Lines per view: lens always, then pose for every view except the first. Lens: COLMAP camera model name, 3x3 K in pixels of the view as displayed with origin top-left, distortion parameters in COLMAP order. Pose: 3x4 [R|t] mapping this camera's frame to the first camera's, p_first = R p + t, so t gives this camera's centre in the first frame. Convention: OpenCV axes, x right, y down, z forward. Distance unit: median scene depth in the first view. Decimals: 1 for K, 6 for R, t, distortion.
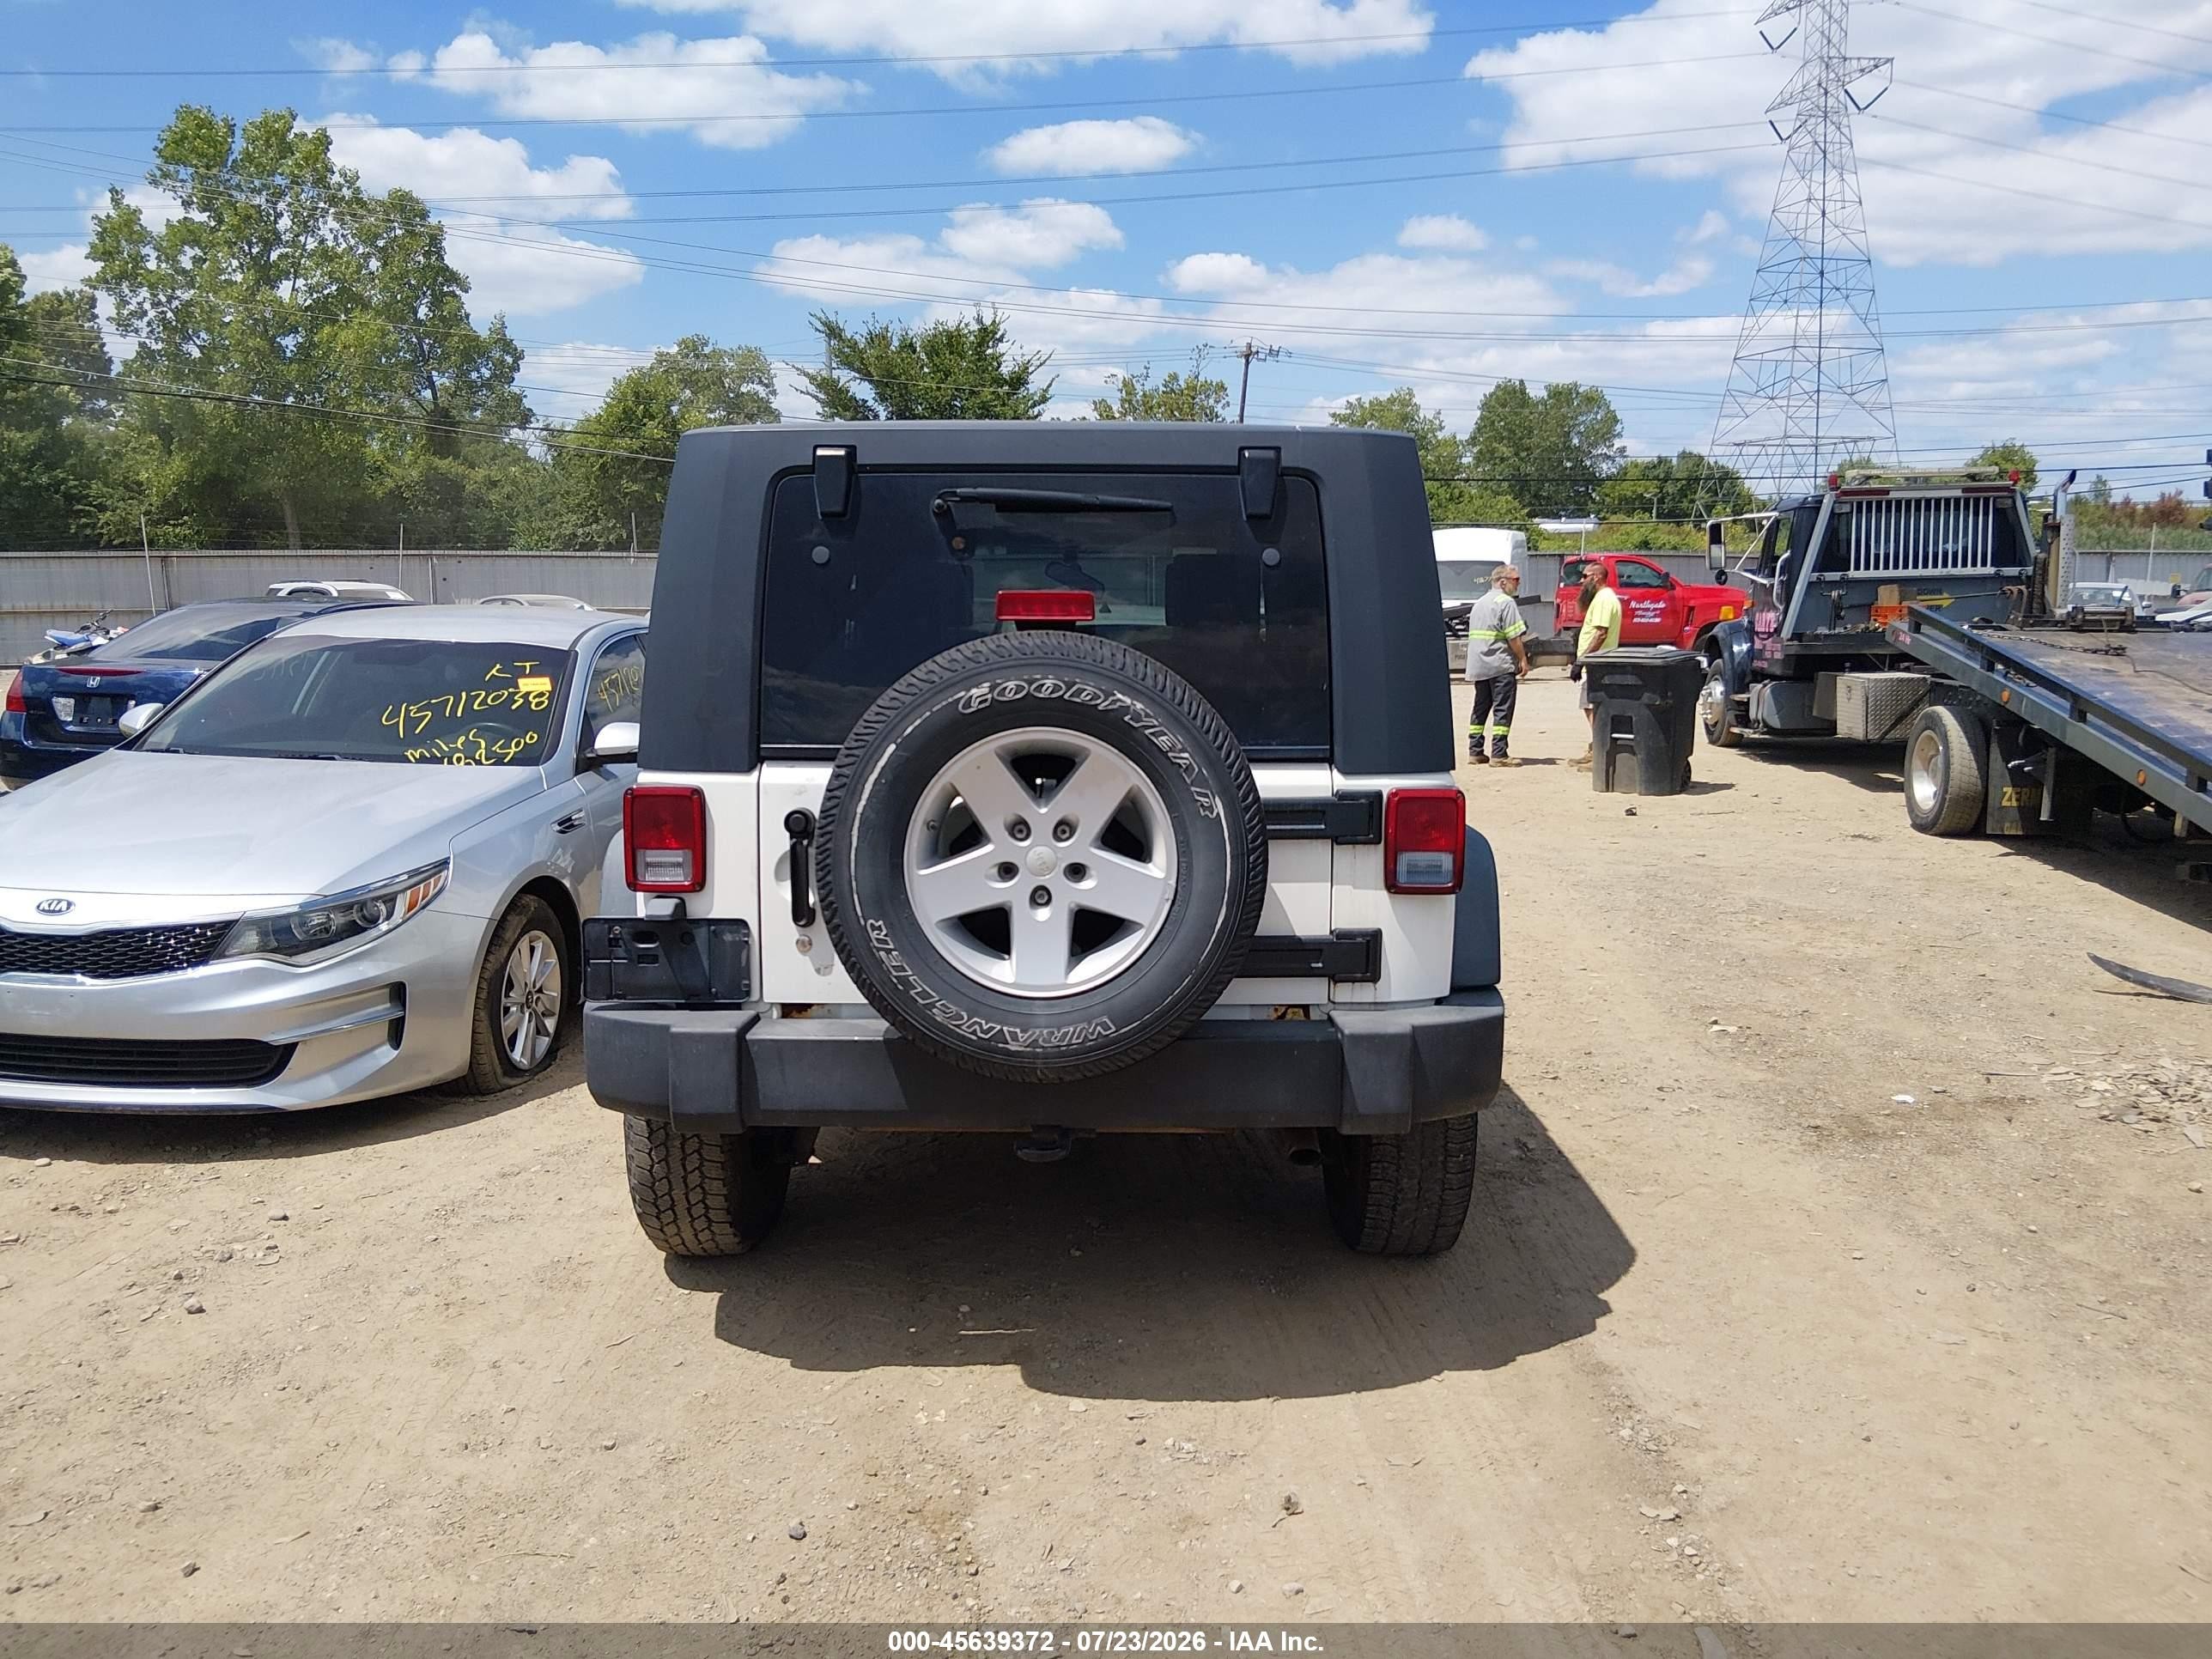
lens RADIAL K [[1677.4, 0, 1101.0], [0, 1677.4, 833.0], [0, 0, 1]] dist [0.094728, -0.155064]
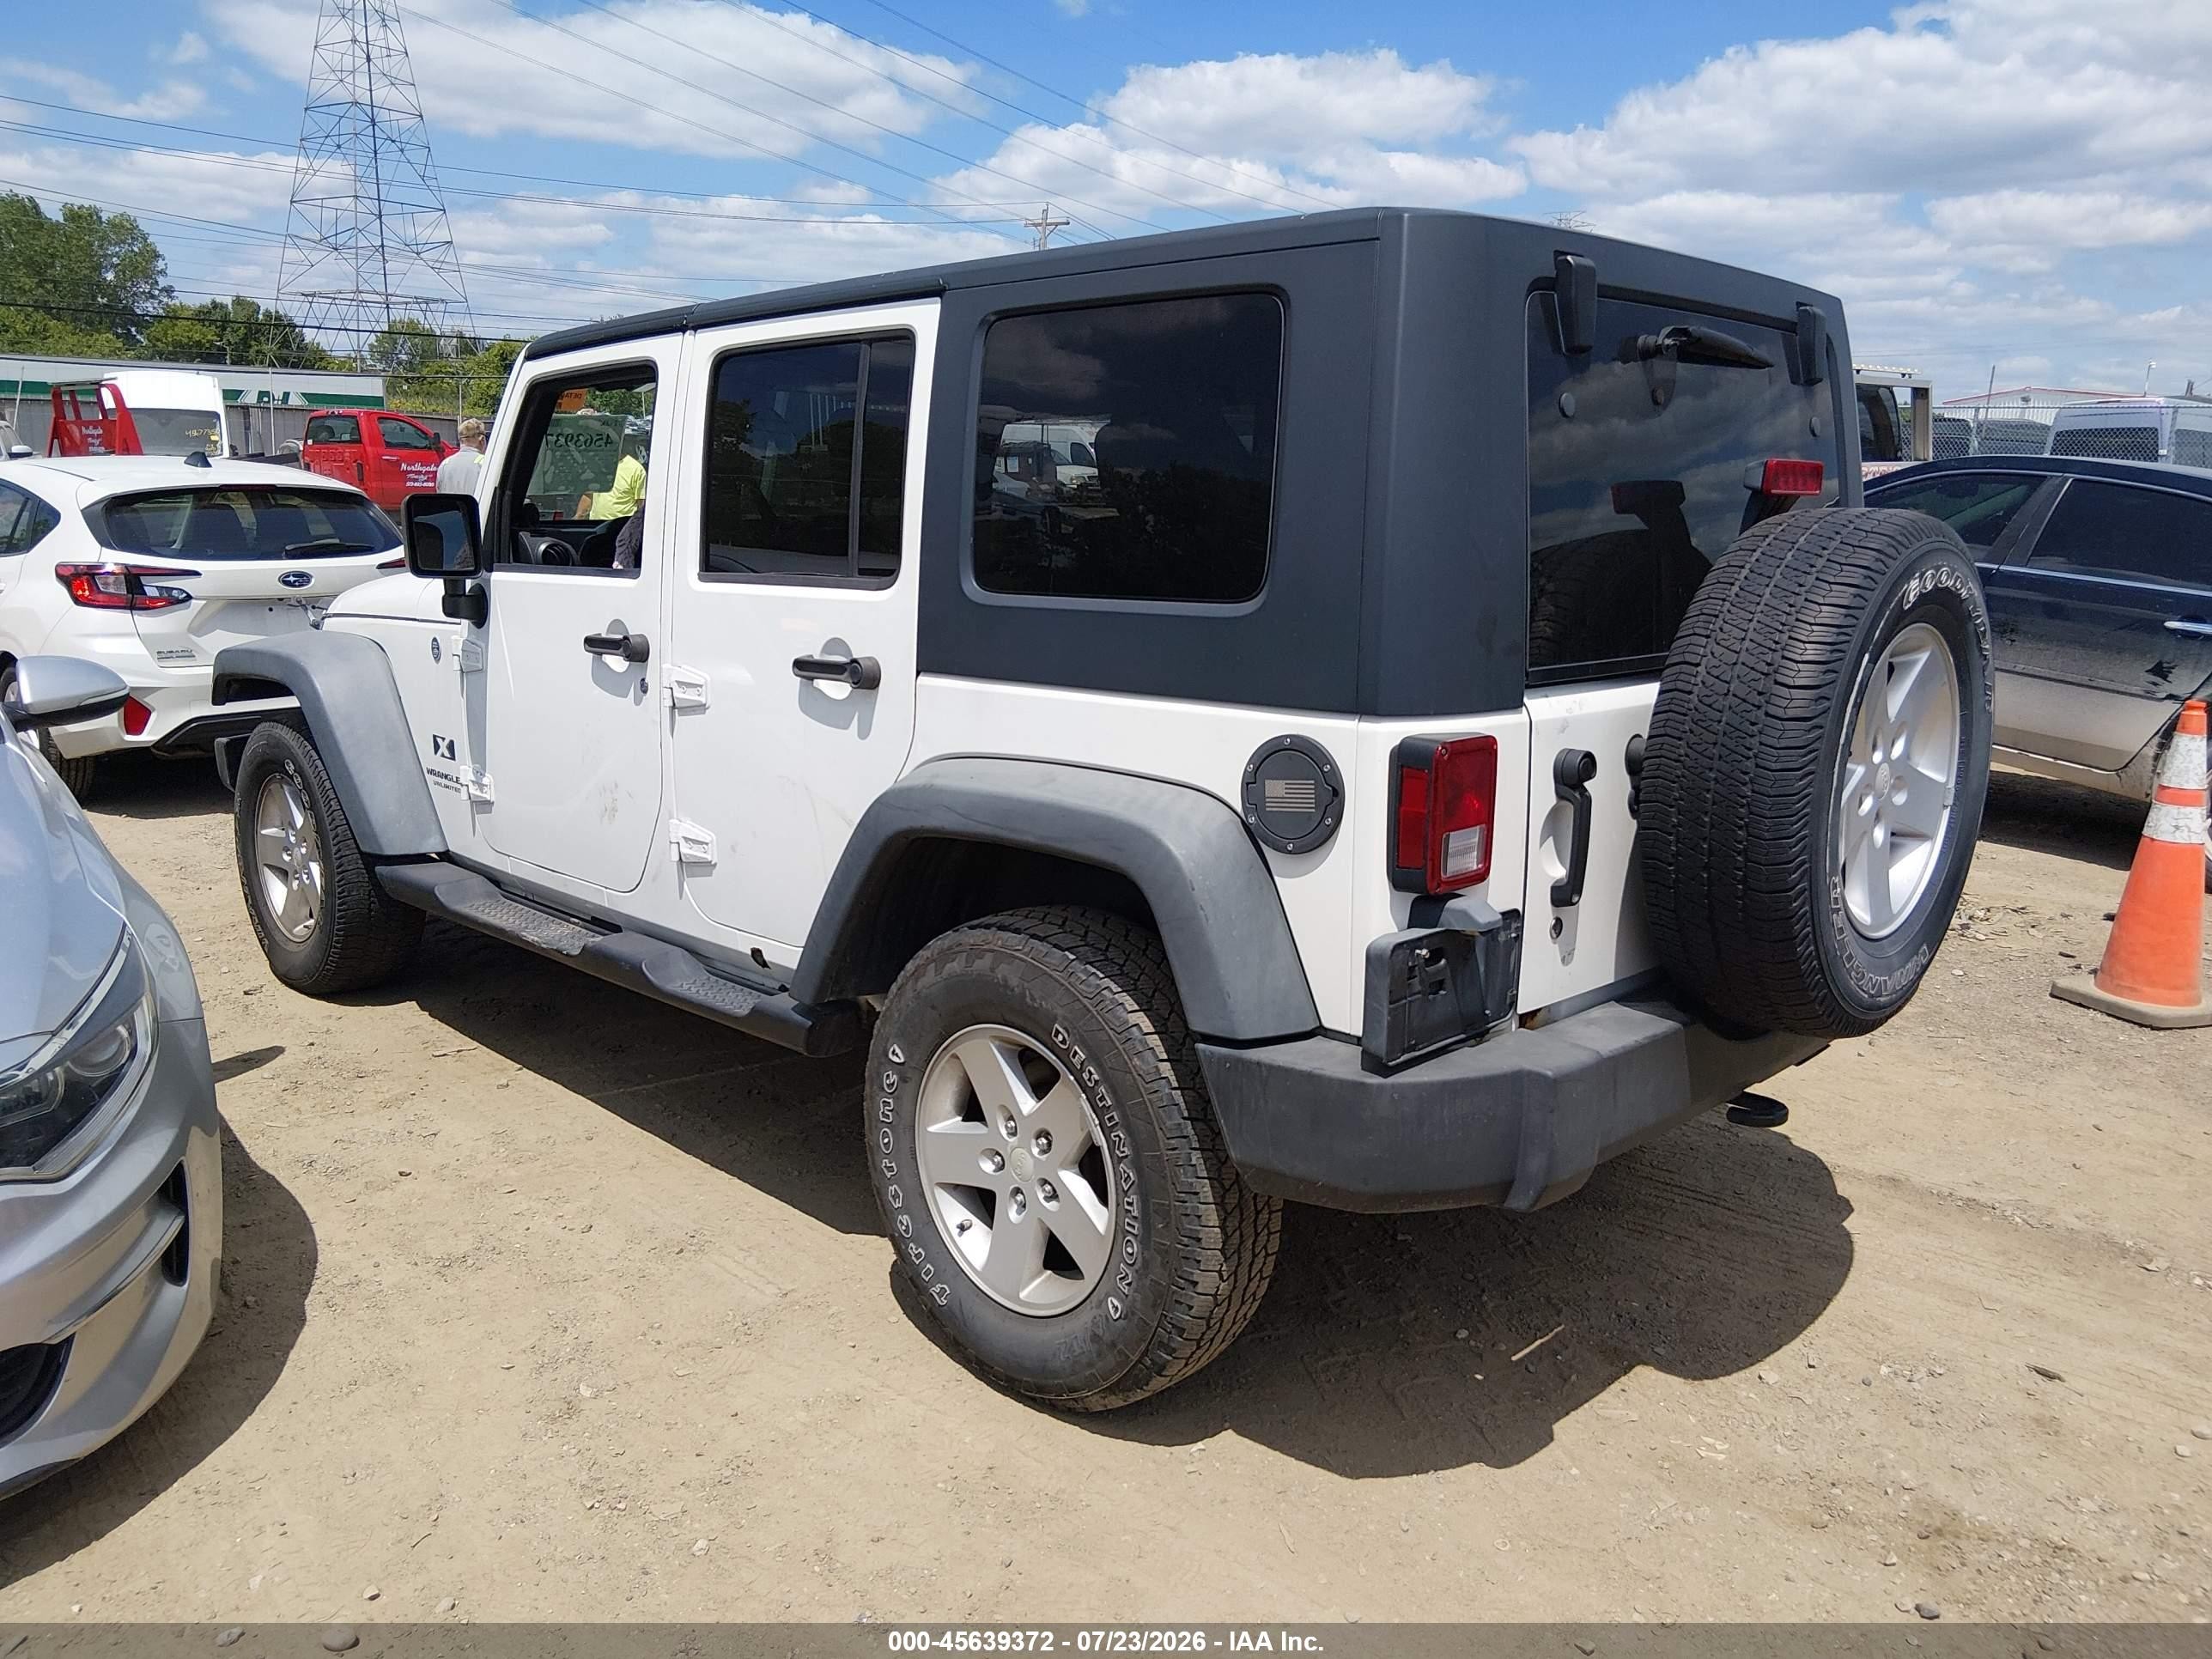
lens RADIAL K [[1677.4, 0, 1101.0], [0, 1677.4, 833.0], [0, 0, 1]] dist [0.094728, -0.155064]
pose [[0.693024, -0.136066, 0.707958, -0.105710], [0.080745, 0.990498, 0.111328, -0.009604], [-0.716379, -0.019989, 0.697425, 0.076545]]
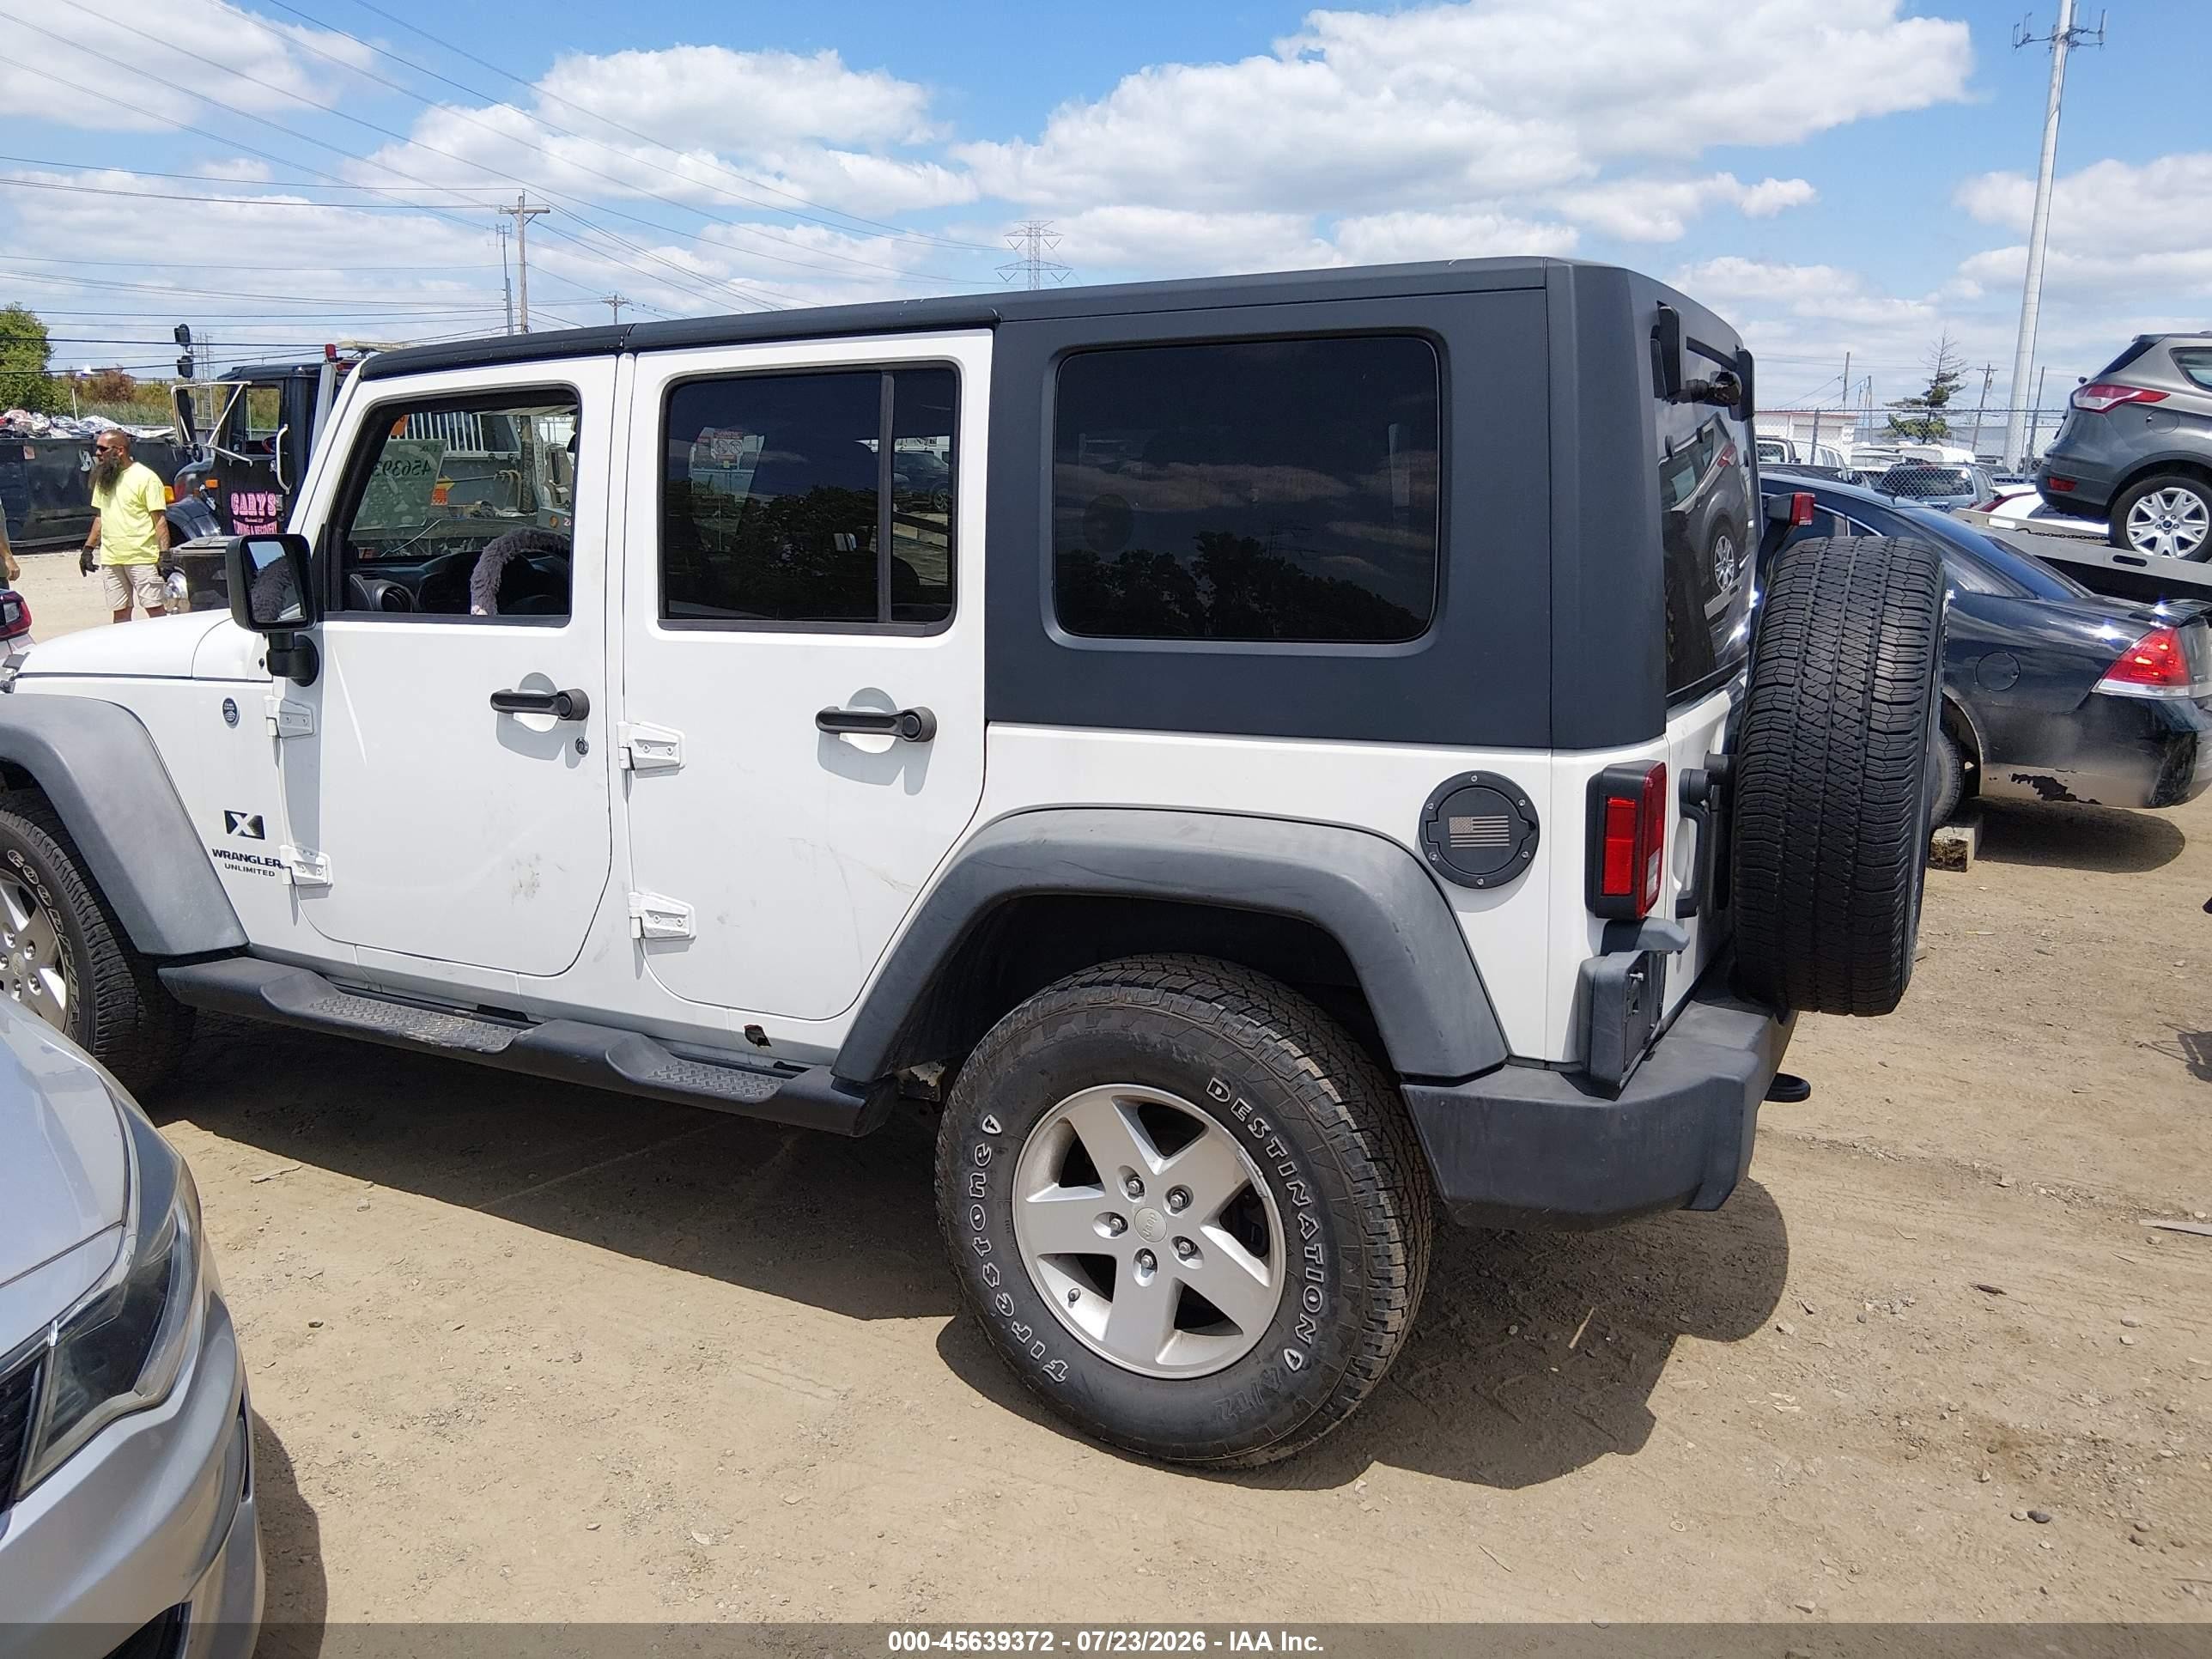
lens RADIAL K [[1677.4, 0, 1101.0], [0, 1677.4, 833.0], [0, 0, 1]] dist [0.094728, -0.155064]
pose [[0.455664, -0.174376, 0.872905, -0.123795], [0.112037, 0.984062, 0.138096, -0.015556], [-0.883073, 0.034872, 0.467938, 0.107142]]
